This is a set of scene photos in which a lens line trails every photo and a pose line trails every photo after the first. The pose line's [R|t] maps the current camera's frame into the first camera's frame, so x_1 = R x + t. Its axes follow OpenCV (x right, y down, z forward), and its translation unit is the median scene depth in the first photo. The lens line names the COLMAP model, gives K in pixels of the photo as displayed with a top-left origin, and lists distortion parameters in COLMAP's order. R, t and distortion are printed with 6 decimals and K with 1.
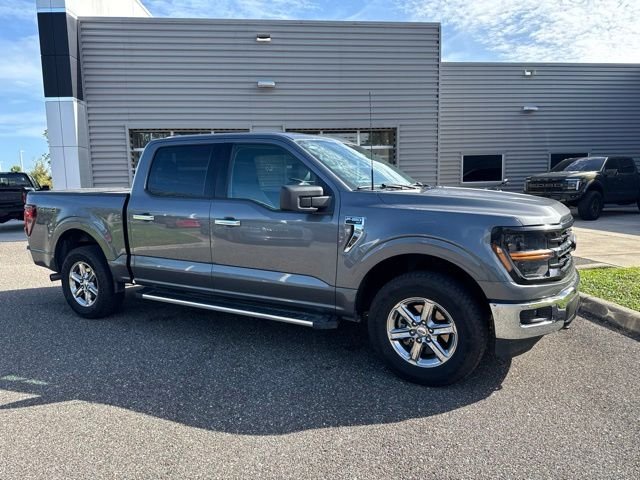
lens RADIAL K [[447.5, 0, 321.7], [0, 447.5, 239.3], [0, 0, 1]] dist [0.063130, -0.082678]
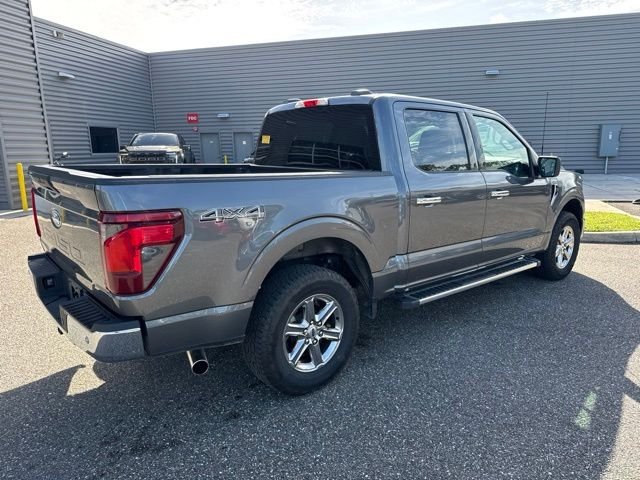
lens RADIAL K [[449.5, 0, 320.0], [0, 449.5, 240.0], [0, 0, 1]] dist [0.045009, -0.054657]
pose [[0.352772, -0.167320, 0.920628, -1.412233], [0.114759, 0.984191, 0.134898, -0.127045], [-0.928645, 0.058062, 0.366397, 1.068447]]
